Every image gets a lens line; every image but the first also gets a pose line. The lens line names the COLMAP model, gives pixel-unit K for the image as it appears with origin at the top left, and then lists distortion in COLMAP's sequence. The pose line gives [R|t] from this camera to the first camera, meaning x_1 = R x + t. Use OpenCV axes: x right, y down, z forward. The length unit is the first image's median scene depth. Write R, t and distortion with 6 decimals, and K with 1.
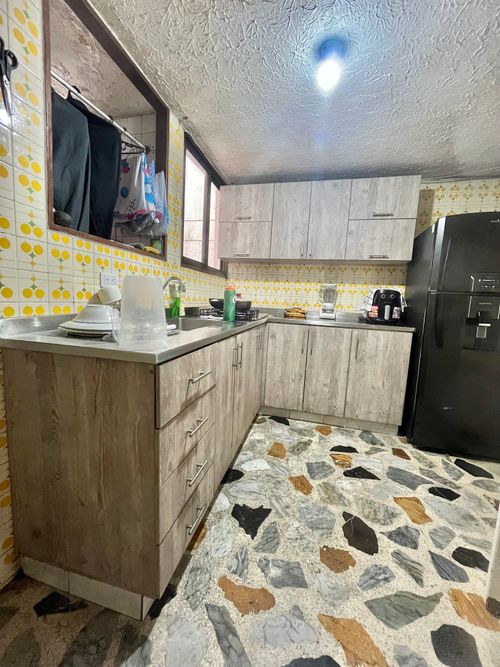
lens RADIAL K [[268.8, 0, 249.1], [0, 268.8, 331.3], [0, 0, 1]] dist [-0.006235, 0.000612]
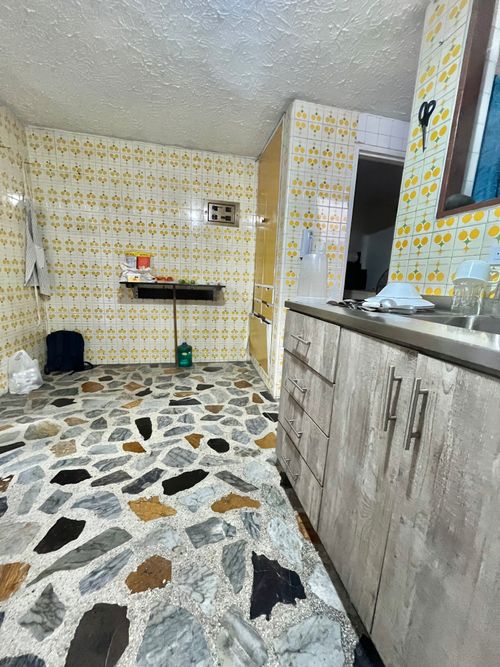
lens RADIAL K [[268.8, 0, 250.0], [0, 268.8, 332.8], [0, 0, 1]] dist [-0.006235, 0.000612]
pose [[-0.886346, -0.002838, -0.463015, 0.462428], [-0.145864, 0.950777, 0.273398, -0.111455], [0.439448, 0.309863, -0.843131, 1.681822]]
